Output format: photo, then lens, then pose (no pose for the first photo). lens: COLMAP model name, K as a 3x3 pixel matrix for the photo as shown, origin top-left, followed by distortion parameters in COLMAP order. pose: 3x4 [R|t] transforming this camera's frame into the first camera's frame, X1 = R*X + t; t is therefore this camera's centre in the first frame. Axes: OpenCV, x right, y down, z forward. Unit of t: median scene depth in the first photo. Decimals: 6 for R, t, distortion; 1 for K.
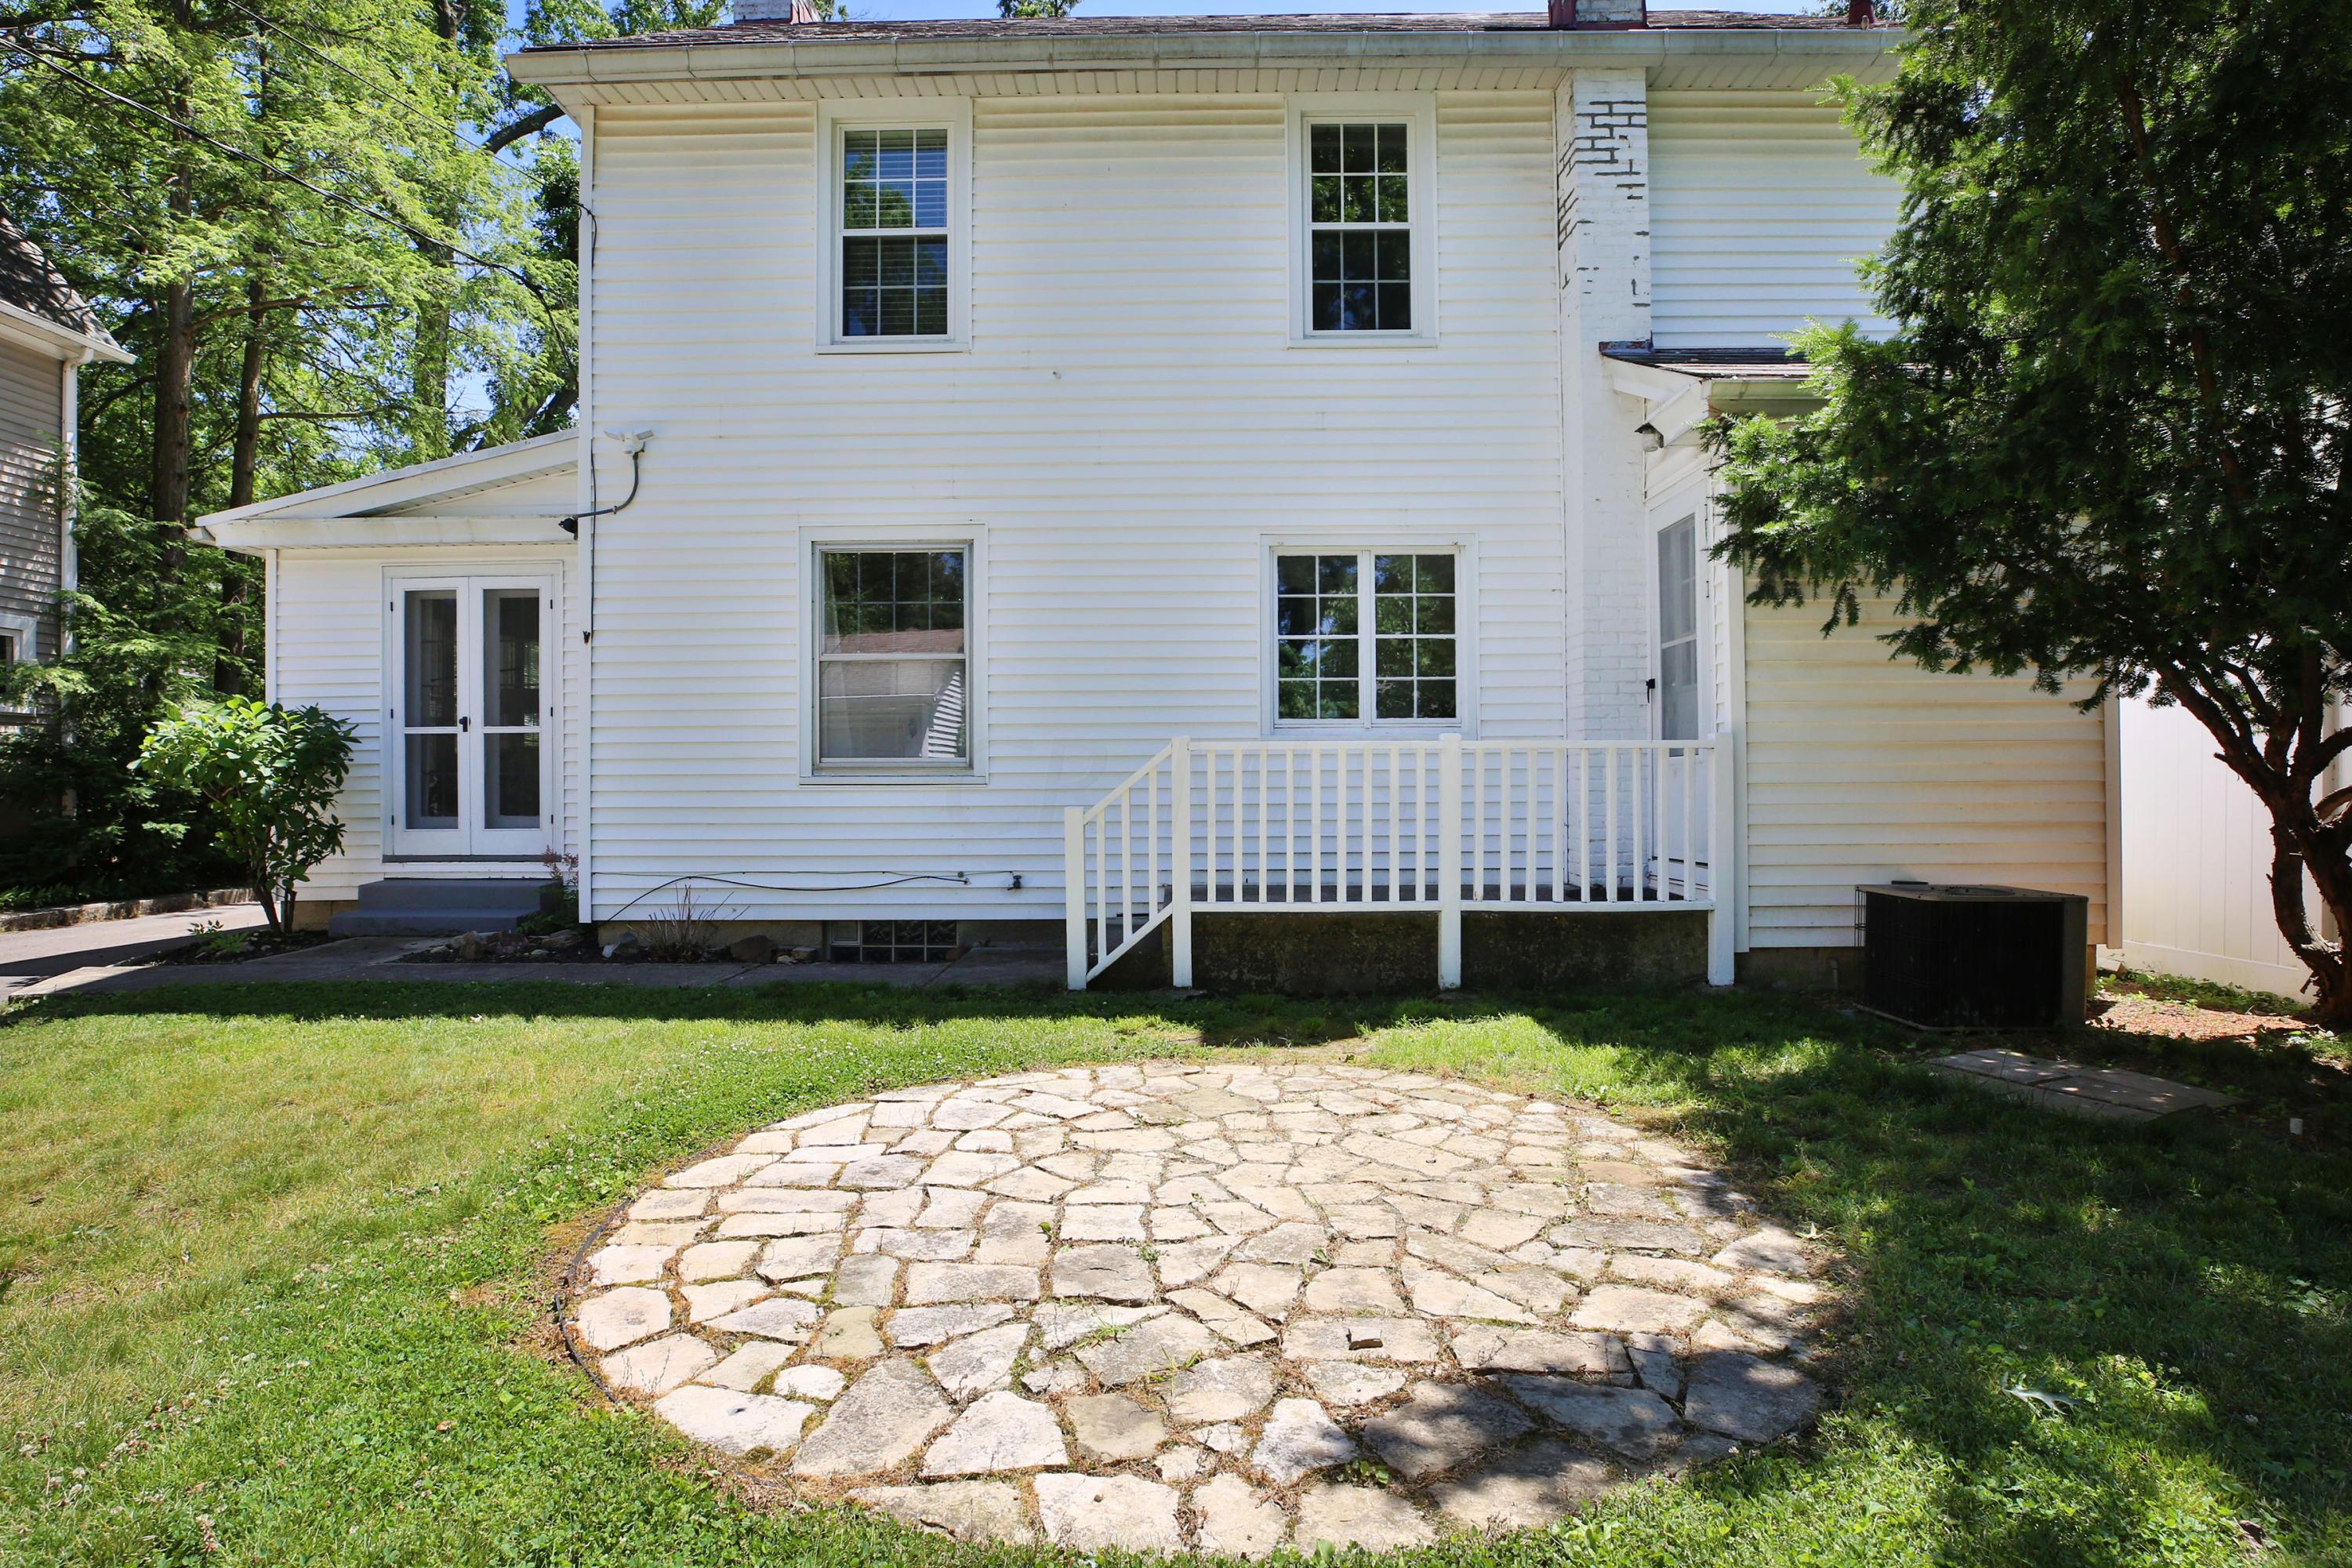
lens RADIAL K [[1179.3, 0, 1162.3], [0, 1179.3, 777.6], [0, 0, 1]] dist [-0.035204, 0.000024]
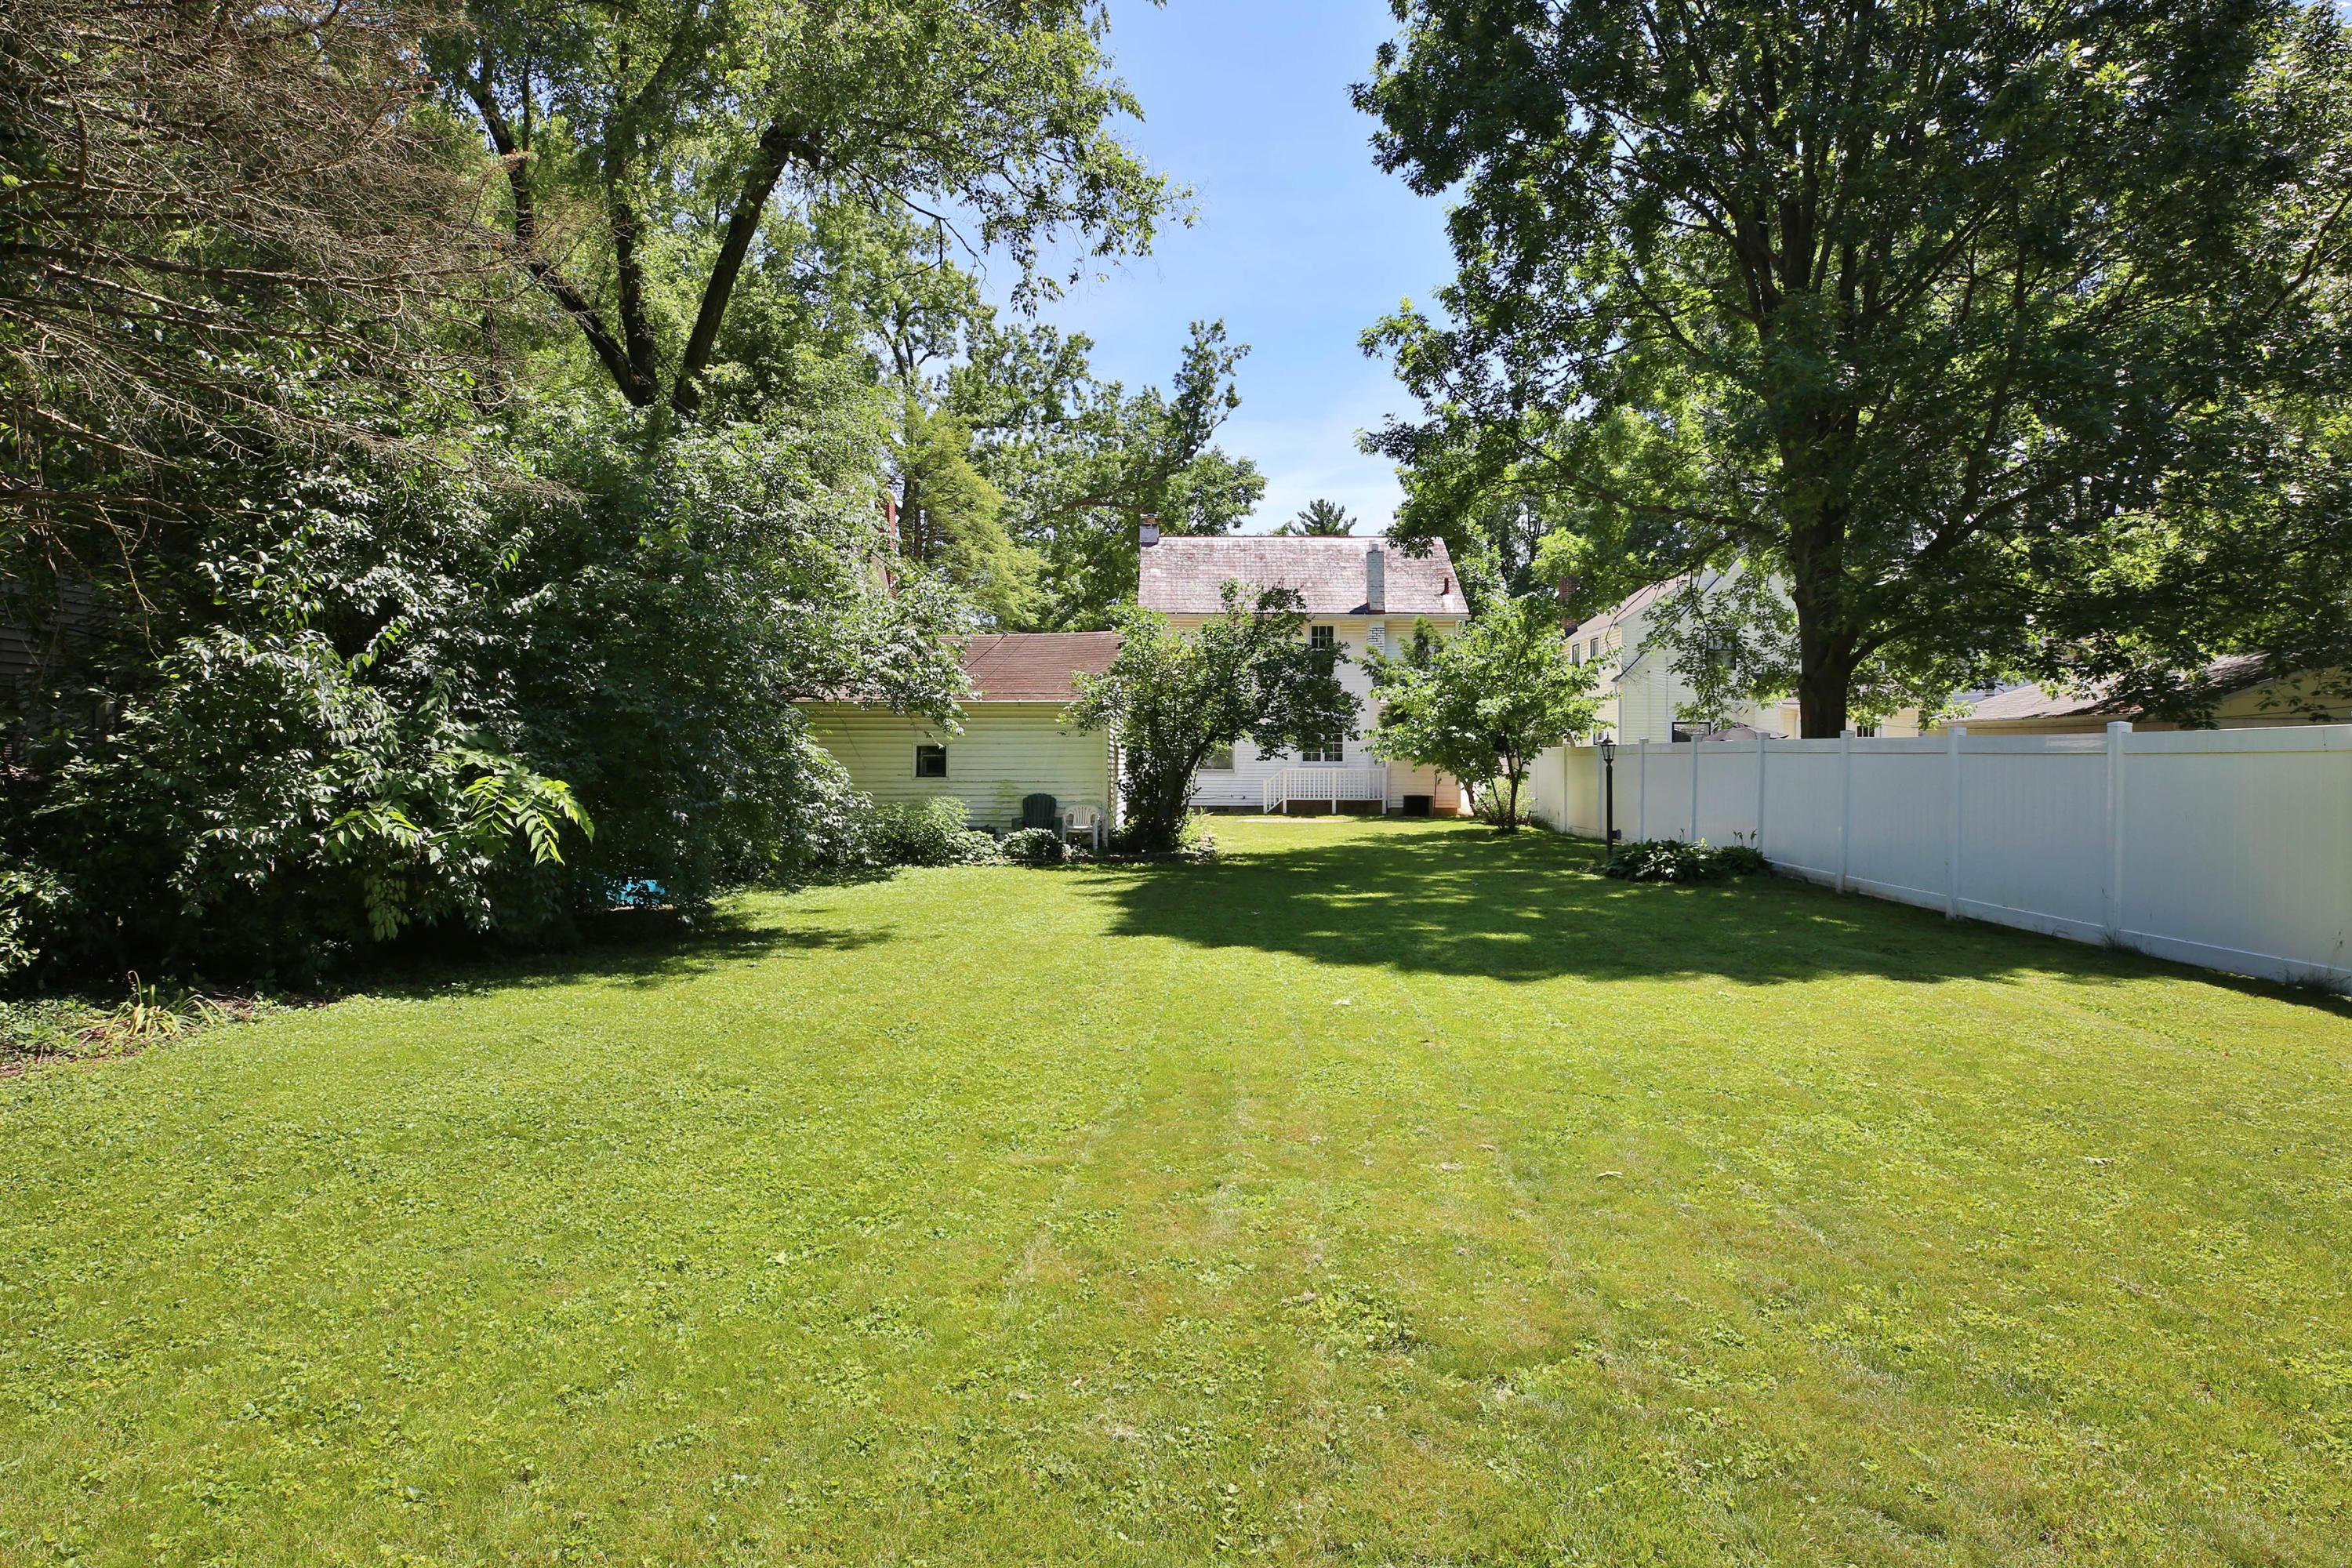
lens RADIAL K [[1307.9, 0, 1175.3], [0, 1307.9, 771.2], [0, 0, 1]] dist [-0.001191, -0.000457]
pose [[0.999935, 0.008401, 0.007719, -0.423876], [-0.008510, 0.999862, 0.014272, -0.078165], [-0.007598, -0.014337, 0.999868, -3.965335]]
